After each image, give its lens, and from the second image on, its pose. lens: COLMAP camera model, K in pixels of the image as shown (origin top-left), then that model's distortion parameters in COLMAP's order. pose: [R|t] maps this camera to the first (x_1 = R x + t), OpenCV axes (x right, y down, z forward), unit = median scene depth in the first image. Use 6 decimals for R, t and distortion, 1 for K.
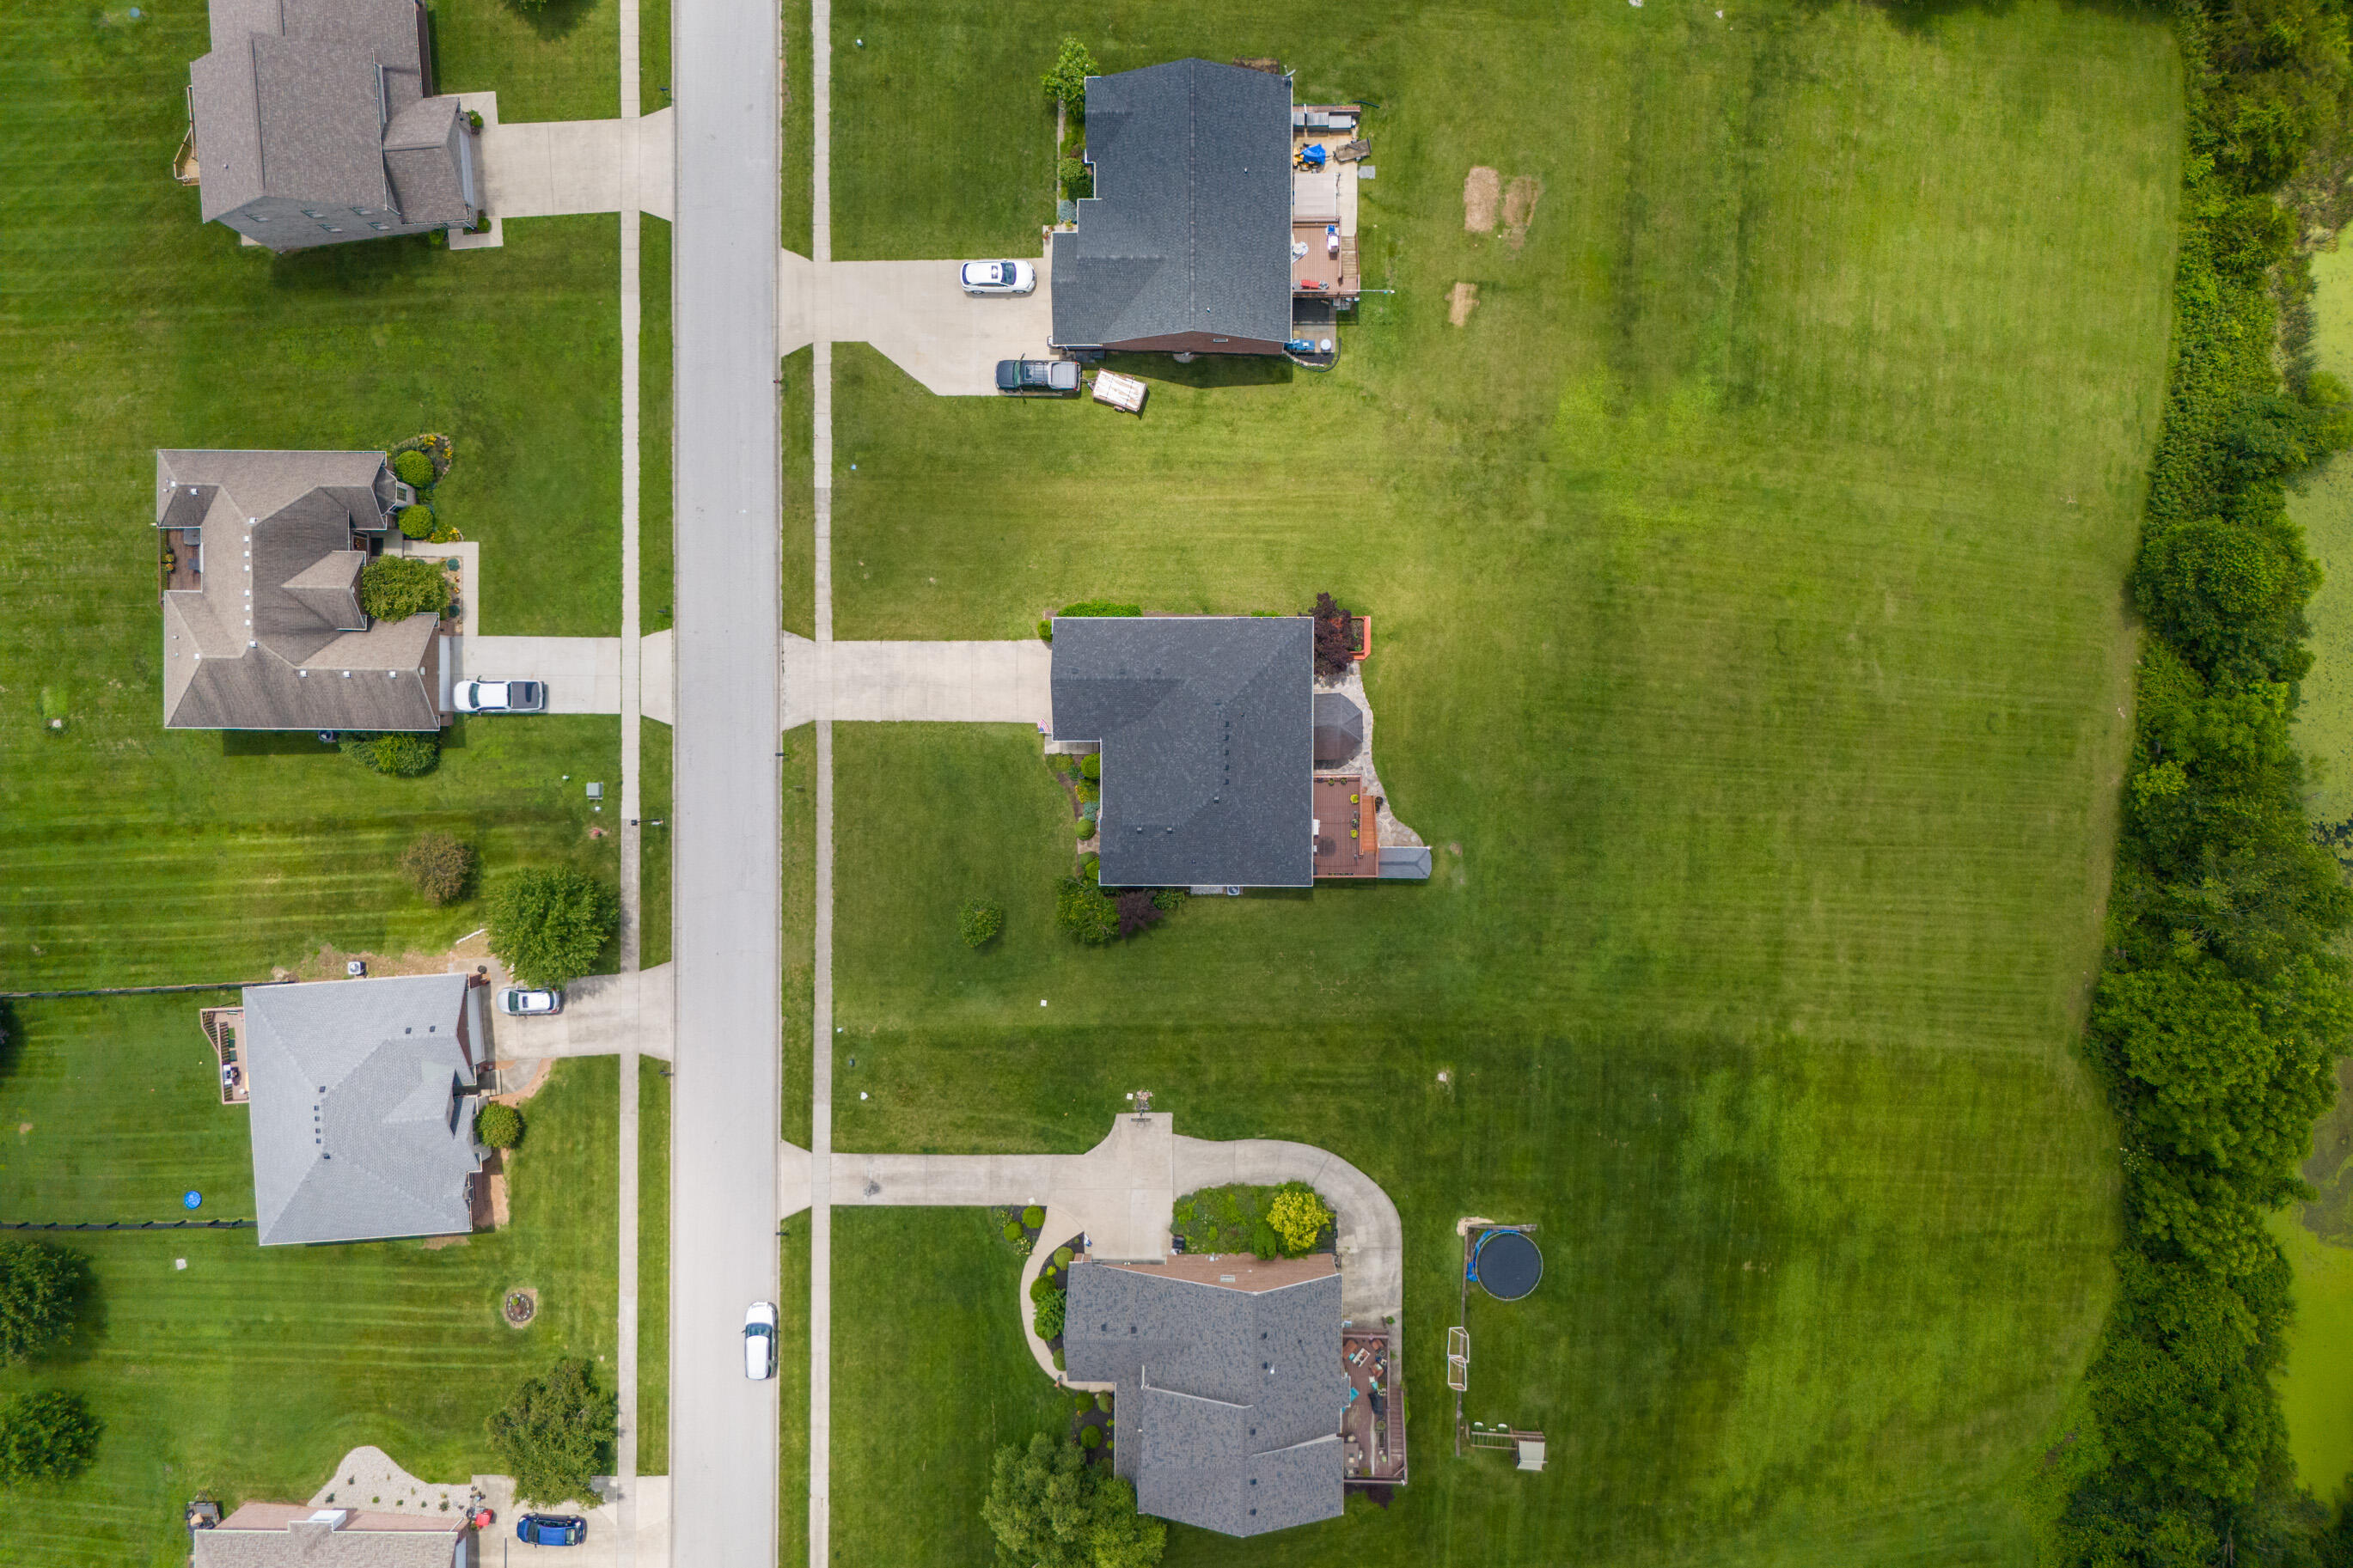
lens RADIAL K [[1735.4, 0, 1190.7], [0, 1735.4, 794.8], [0, 0, 1]] dist [0.060101, -0.051845]
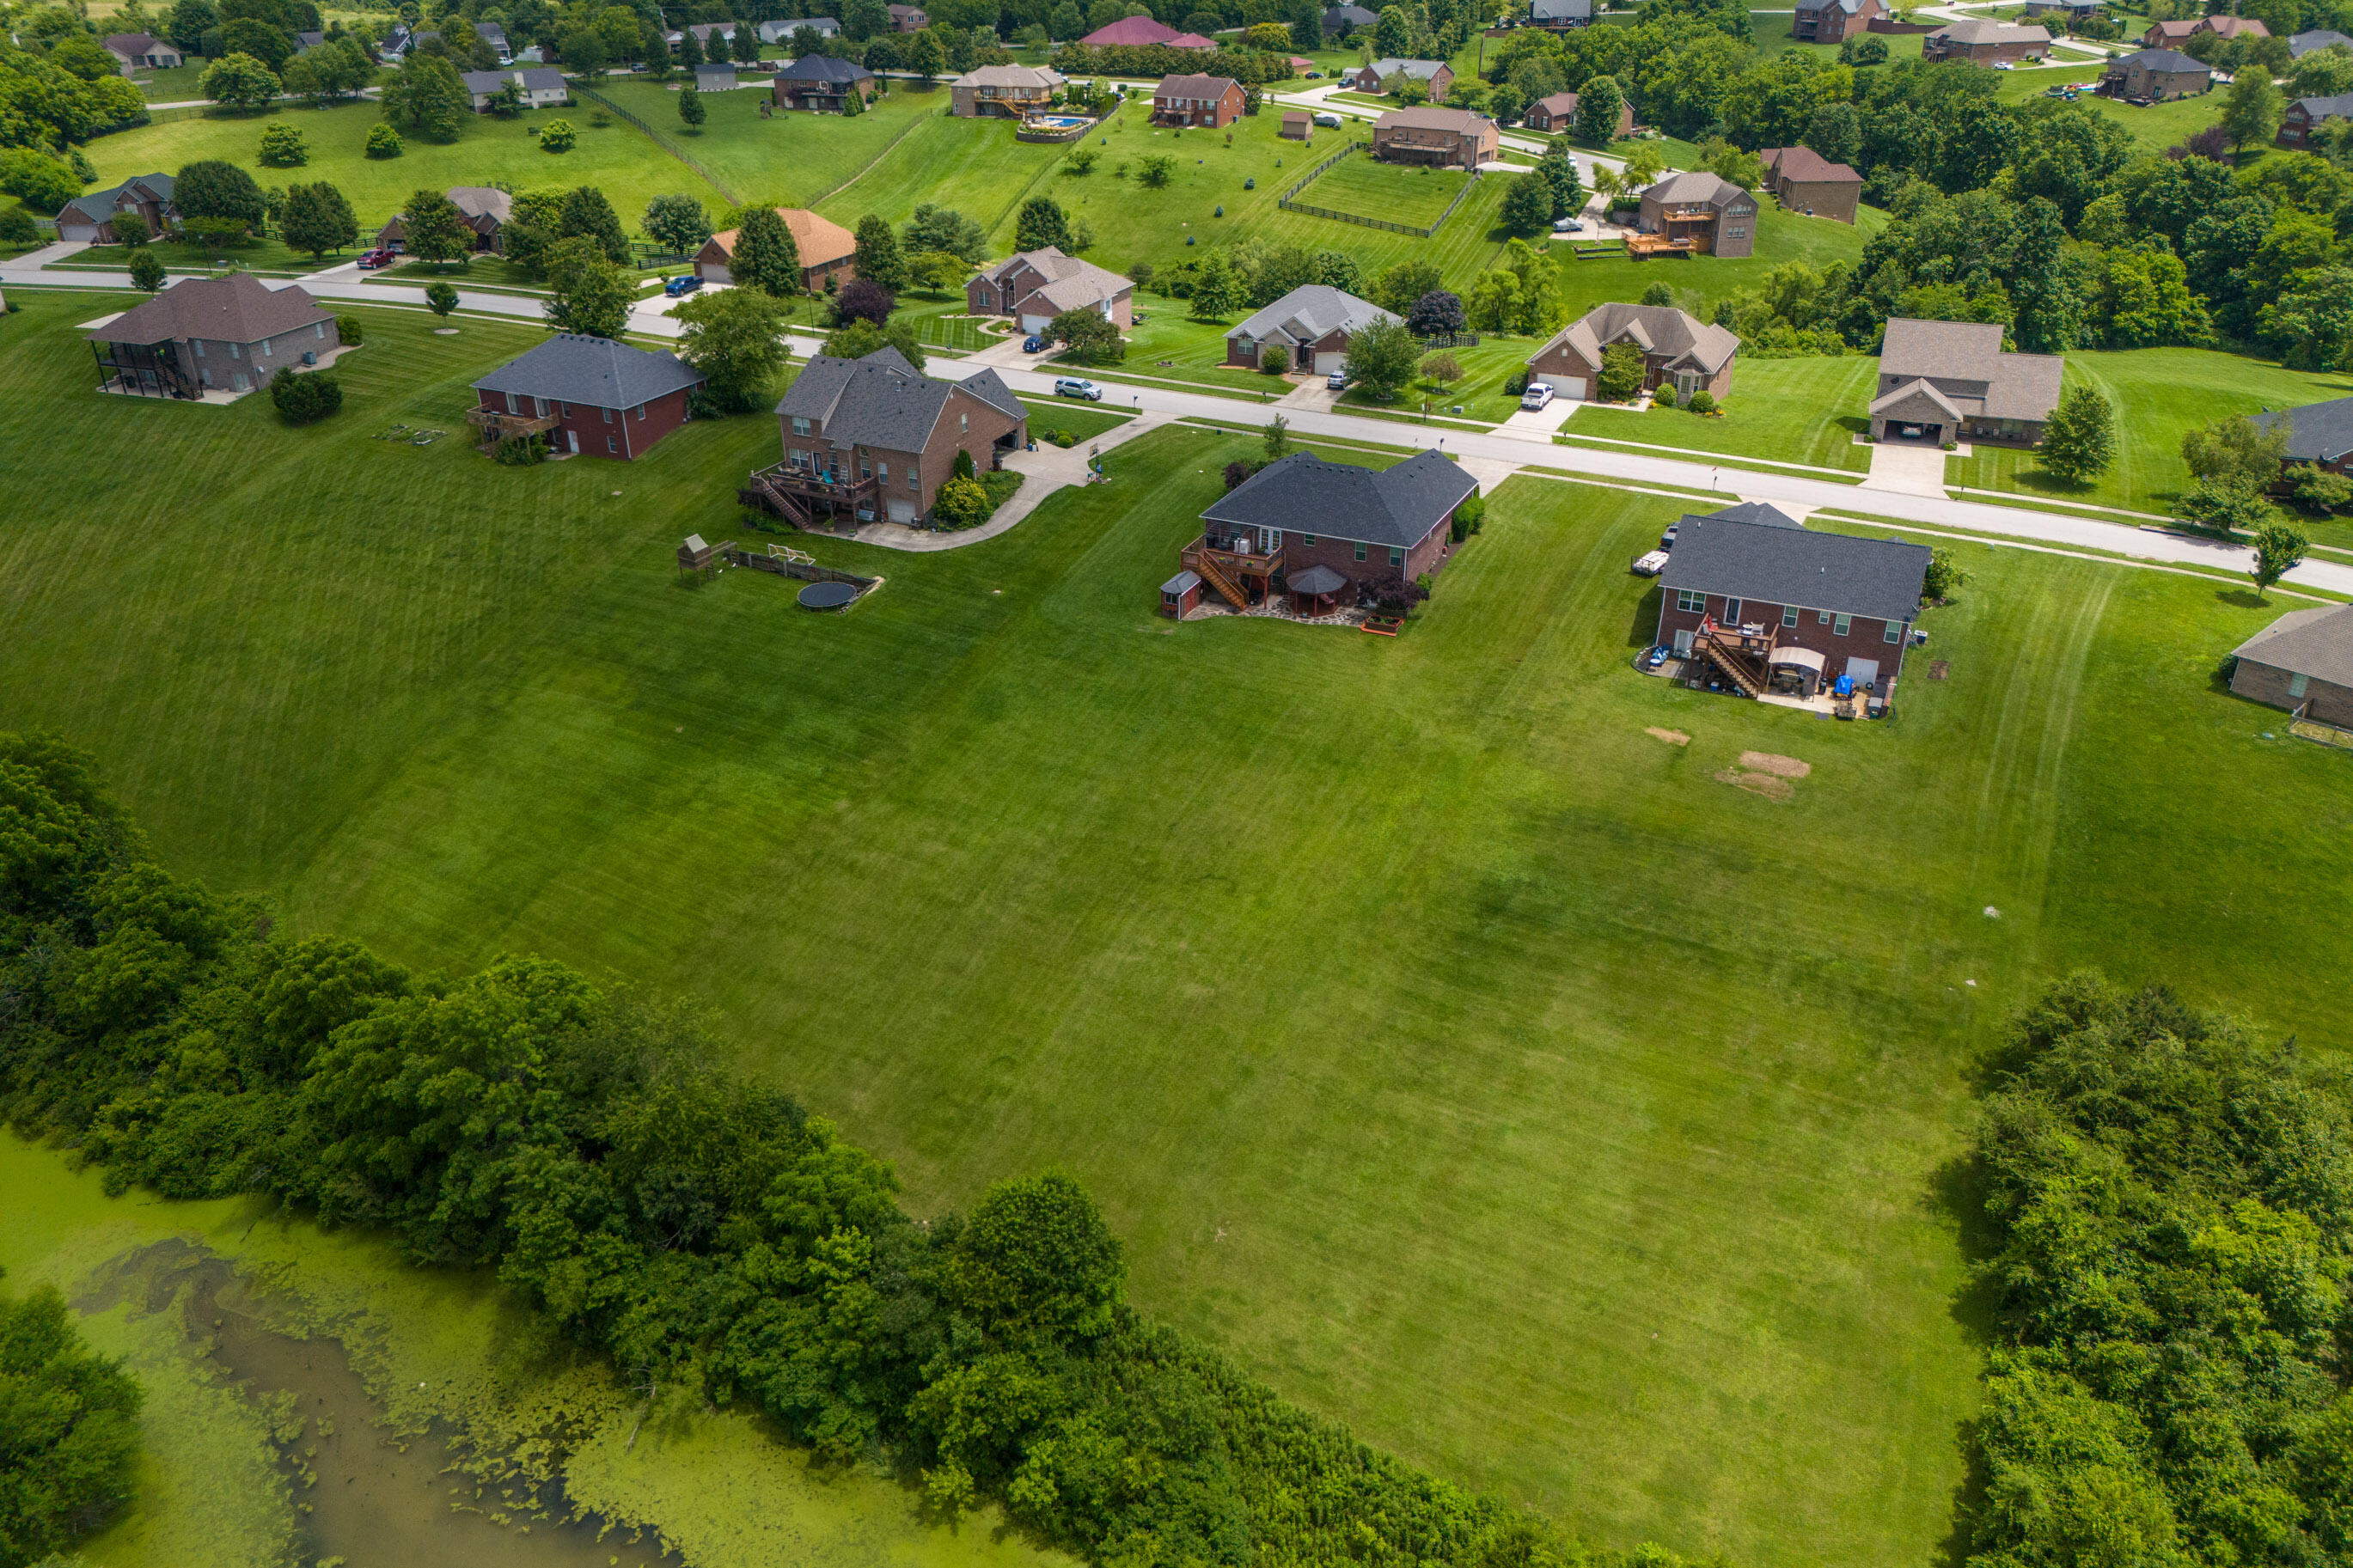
lens RADIAL K [[1735.4, 0, 1174.2], [0, 1735.4, 790.5], [0, 0, 1]] dist [0.060101, -0.051845]
pose [[-0.434489, 0.448536, -0.781047, 1.062873], [-0.900642, -0.208740, 0.381144, -0.415264], [0.007922, 0.869047, 0.494666, 0.546135]]
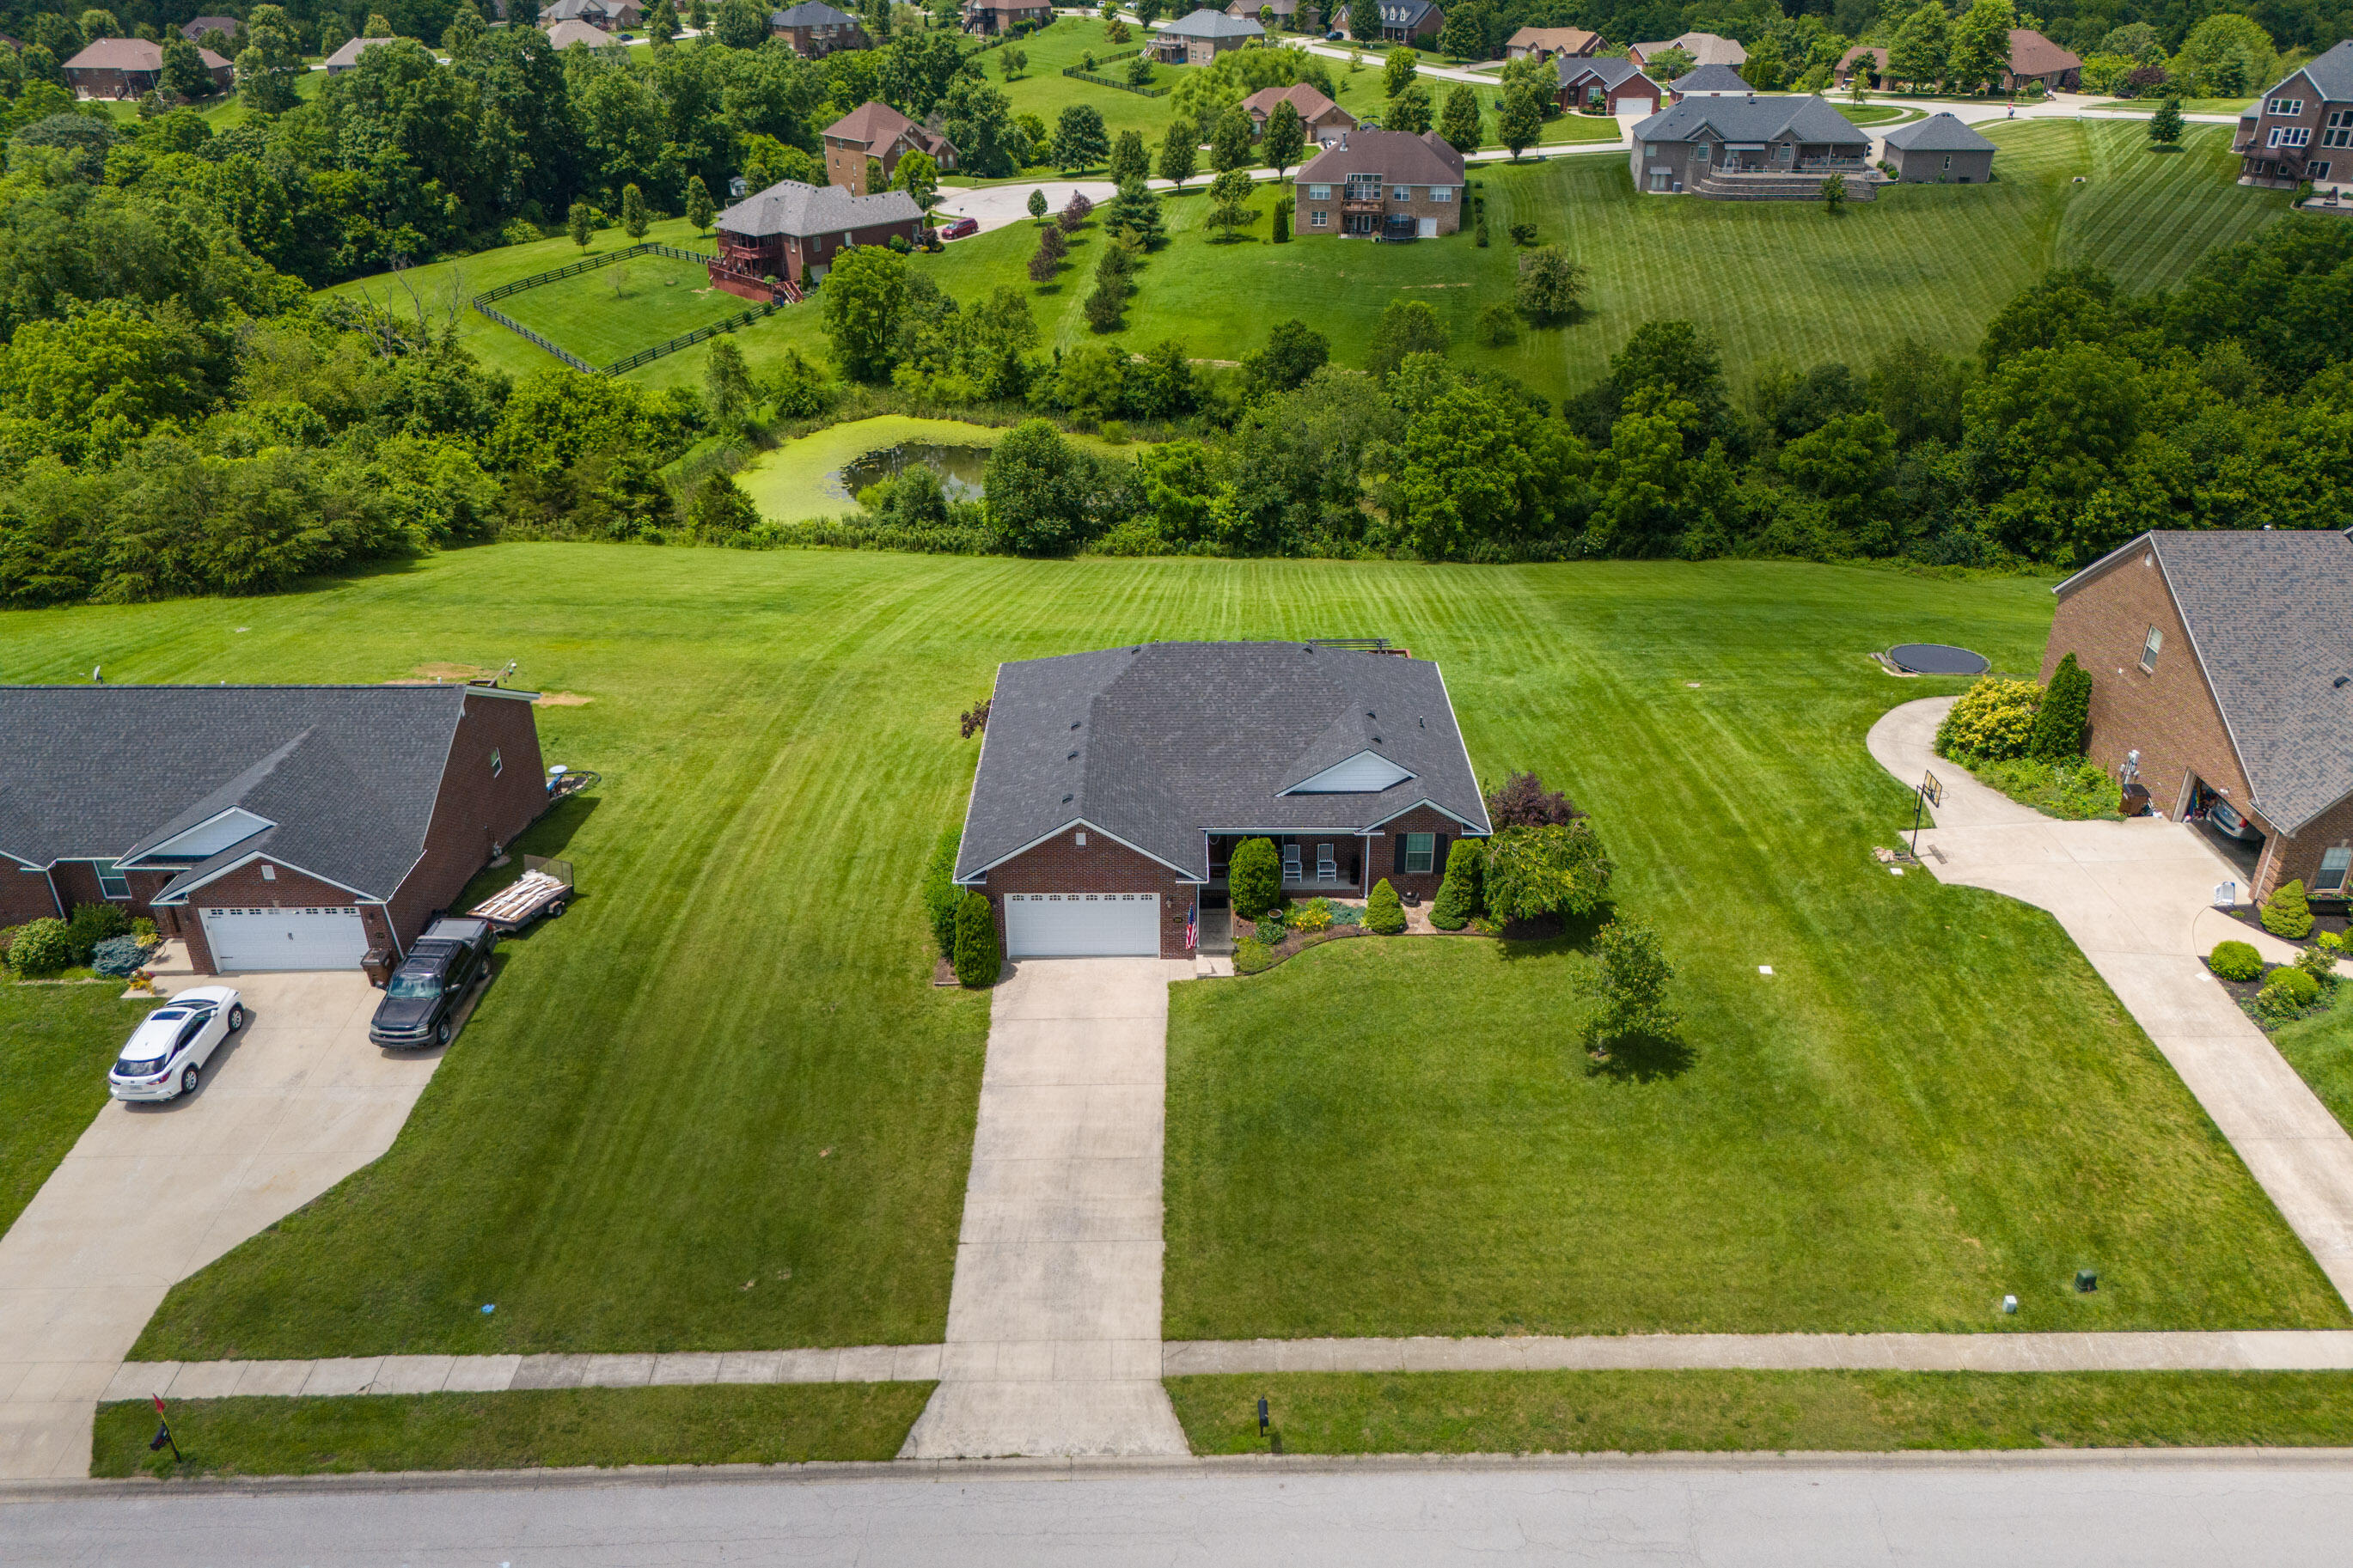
lens RADIAL K [[1735.4, 0, 1170.8], [0, 1735.4, 809.0], [0, 0, 1]] dist [0.060101, -0.051845]
pose [[-0.001385, -0.451278, 0.892382, -0.482260], [0.999830, -0.017039, -0.007064, -0.036342], [0.018393, 0.892221, 0.451225, 0.735391]]
